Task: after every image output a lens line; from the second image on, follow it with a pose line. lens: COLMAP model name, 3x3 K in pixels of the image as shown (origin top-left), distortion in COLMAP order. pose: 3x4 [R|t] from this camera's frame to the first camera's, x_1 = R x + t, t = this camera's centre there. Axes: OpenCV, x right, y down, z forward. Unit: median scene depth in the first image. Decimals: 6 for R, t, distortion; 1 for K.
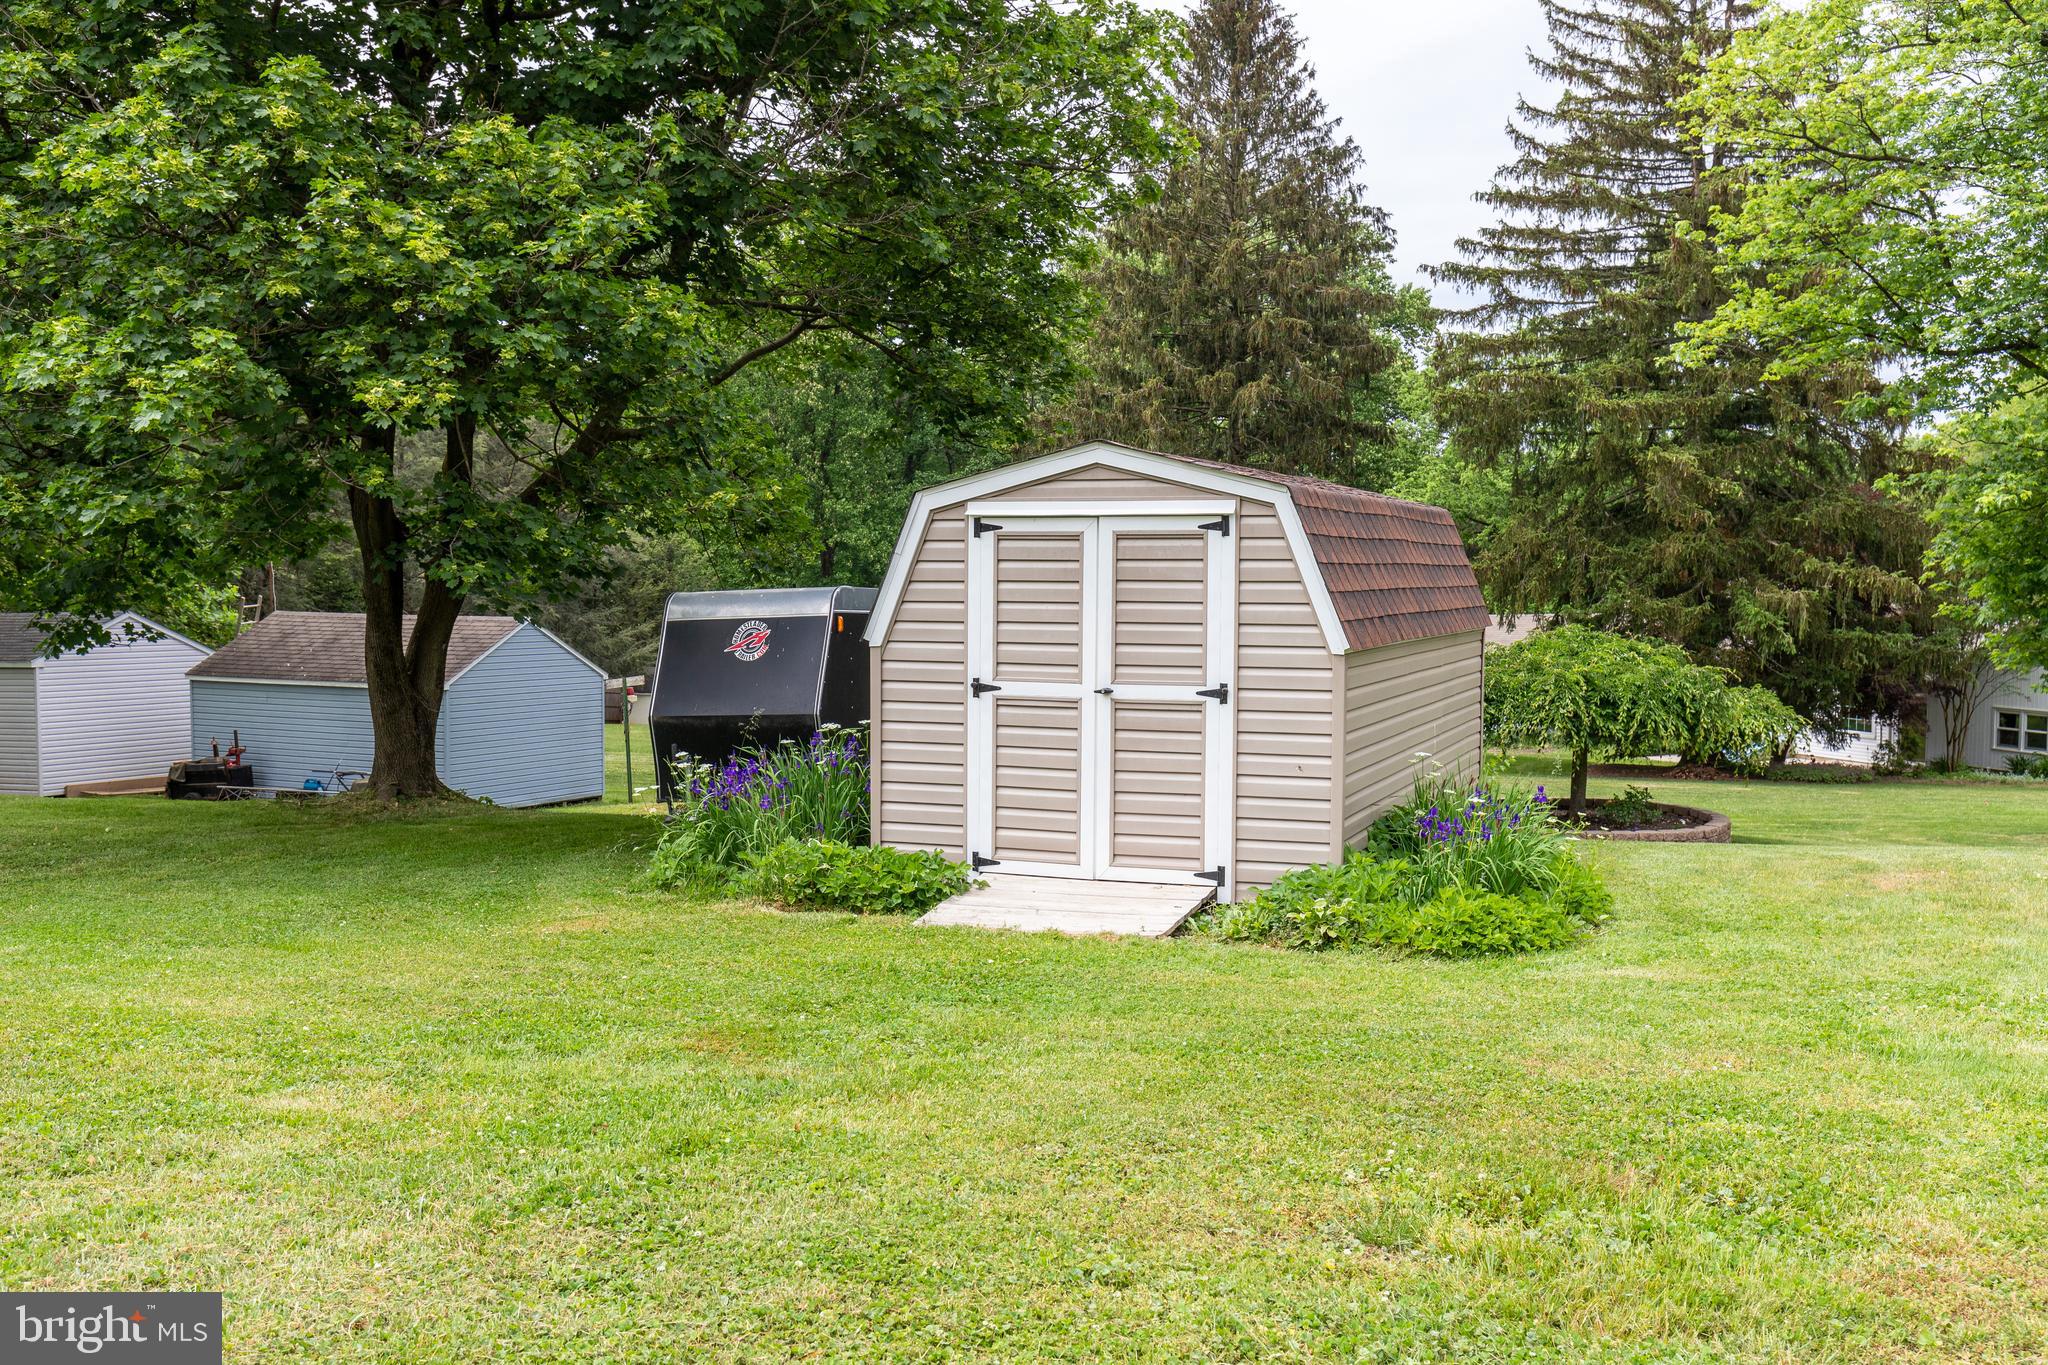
lens RADIAL K [[2024.5, 0, 1024.0], [0, 2024.5, 682.5], [0, 0, 1]] dist [0.006438, 0.008851]
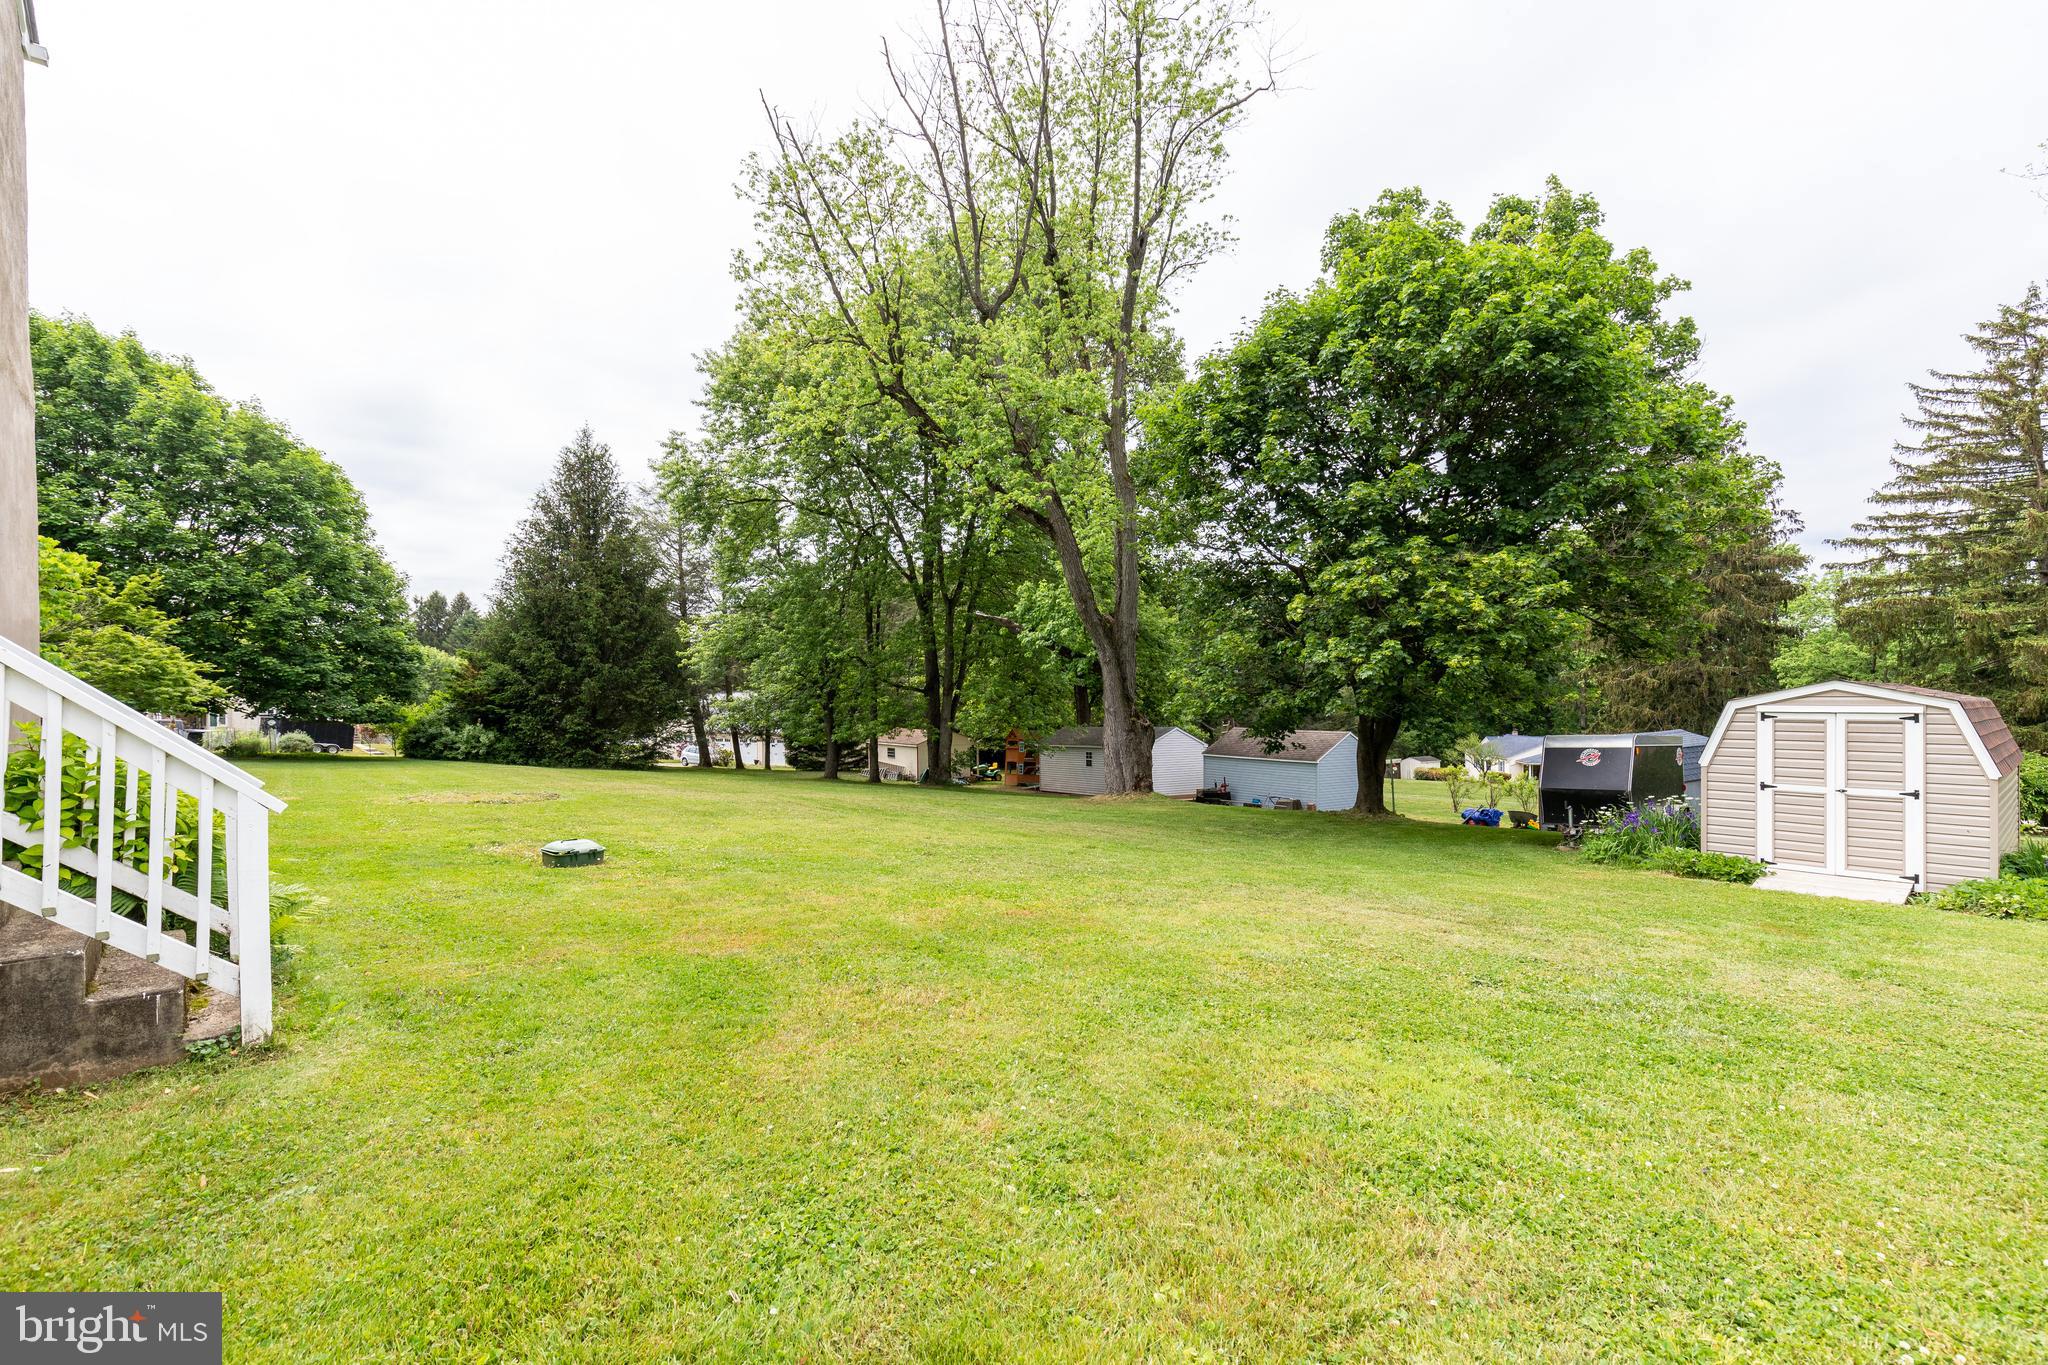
lens RADIAL K [[920.9, 0, 1033.2], [0, 920.9, 692.5], [0, 0, 1]] dist [0.006893, -0.000718]
pose [[0.883546, -0.006980, -0.468293, -0.236167], [-0.023690, 0.997943, -0.059572, -0.019190], [0.467745, 0.063728, 0.881563, -0.286831]]
